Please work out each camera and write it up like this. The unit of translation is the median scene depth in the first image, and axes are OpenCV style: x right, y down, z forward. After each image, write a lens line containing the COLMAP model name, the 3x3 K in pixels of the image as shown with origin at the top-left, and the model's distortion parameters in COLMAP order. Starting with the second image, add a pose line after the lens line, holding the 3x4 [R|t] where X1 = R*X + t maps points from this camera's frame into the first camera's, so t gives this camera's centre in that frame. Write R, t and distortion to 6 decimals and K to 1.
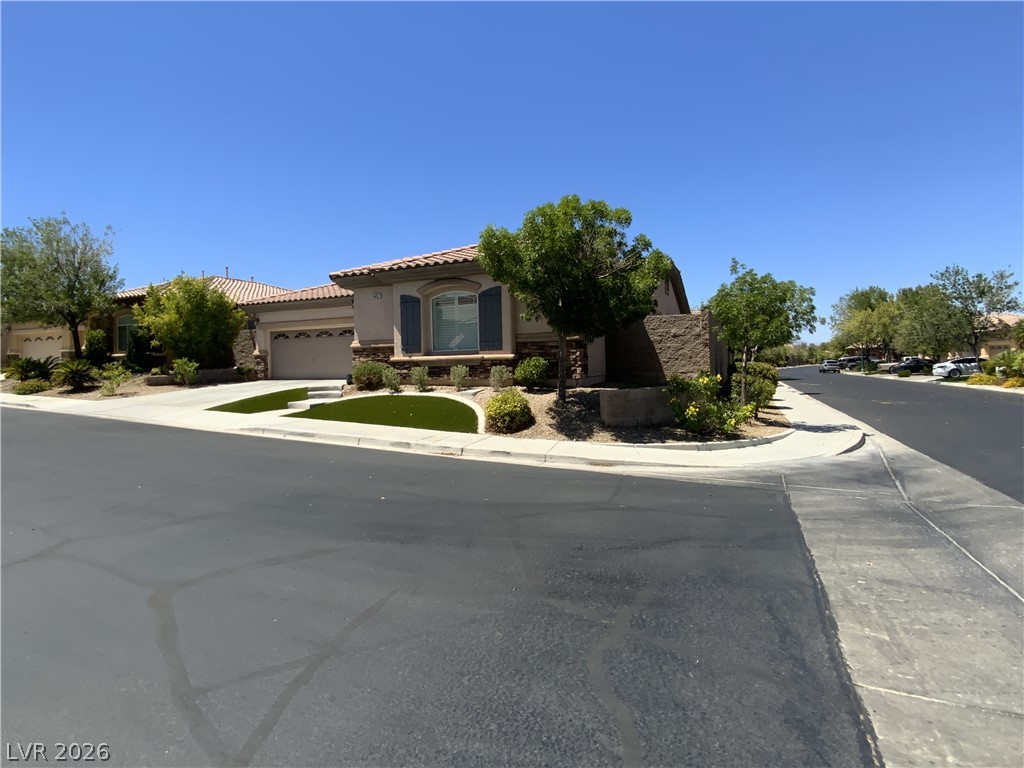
lens RADIAL K [[411.1, 0, 512.0], [0, 411.1, 384.0], [0, 0, 1]] dist [-0.022476, -0.000107]
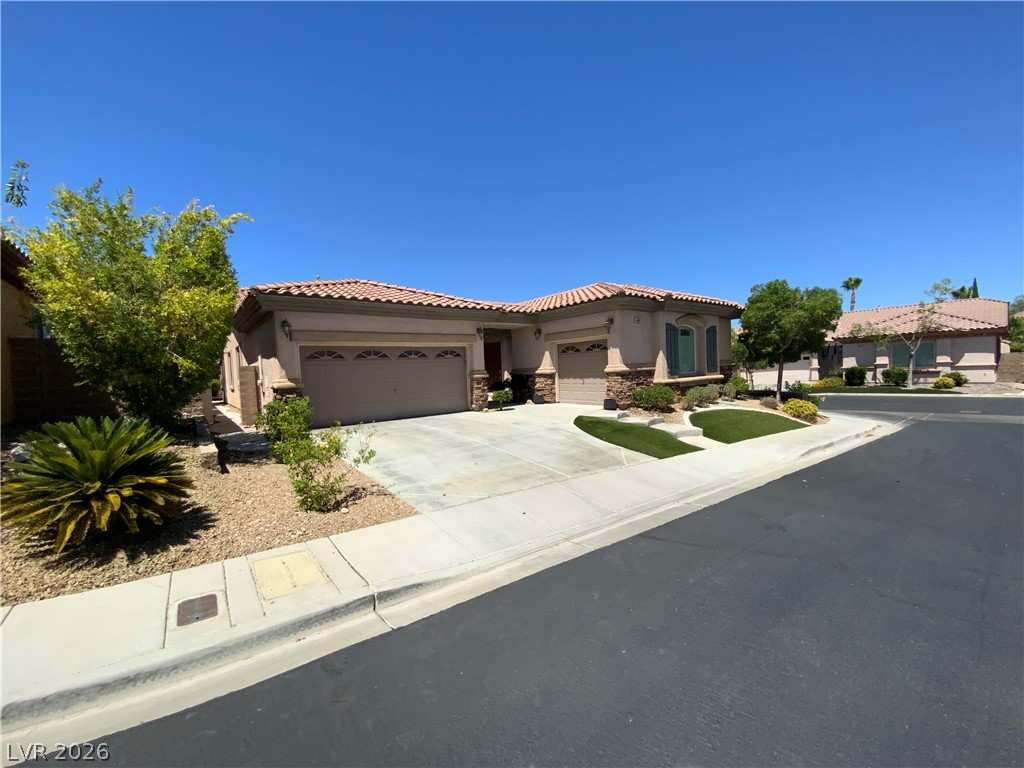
lens RADIAL K [[411.1, 0, 512.0], [0, 411.1, 384.0], [0, 0, 1]] dist [-0.022476, -0.000107]
pose [[0.549120, -0.020193, 0.835500, -1.338191], [0.092390, 0.995047, -0.036673, -0.050084], [-0.830621, 0.097330, 0.548266, 0.723459]]
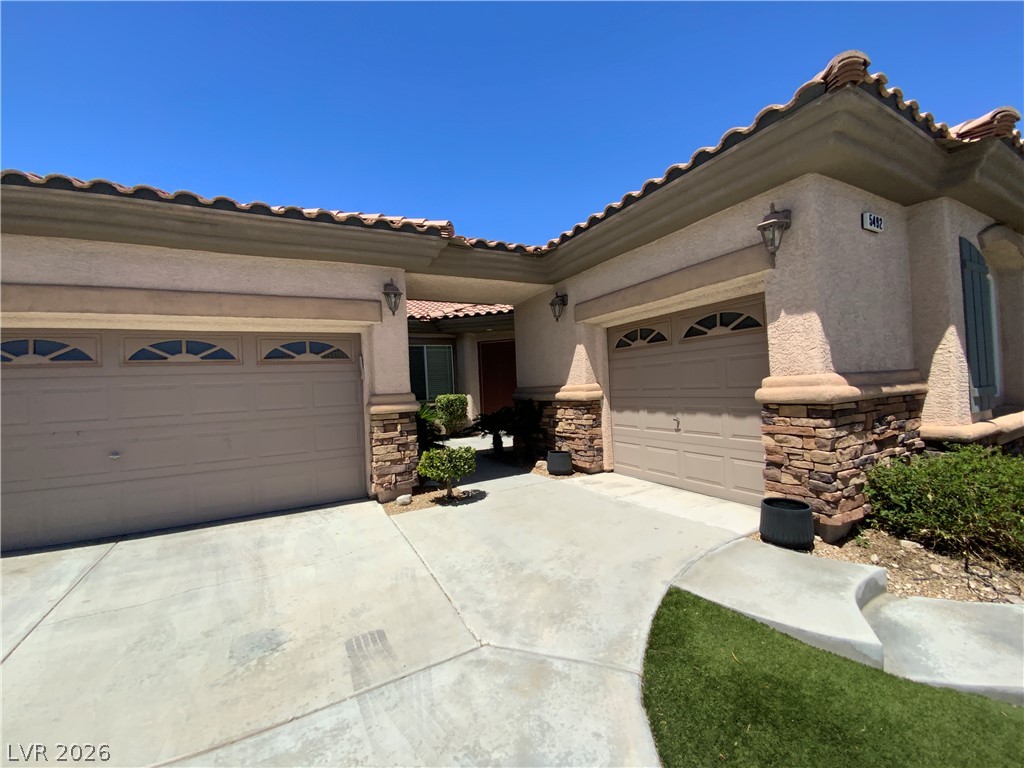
lens RADIAL K [[411.1, 0, 512.0], [0, 411.1, 384.0], [0, 0, 1]] dist [-0.022476, -0.000107]
pose [[0.689557, 0.006324, 0.724204, -0.716870], [0.083674, 0.992570, -0.088339, -0.095084], [-0.719381, 0.121512, 0.683905, 1.003376]]
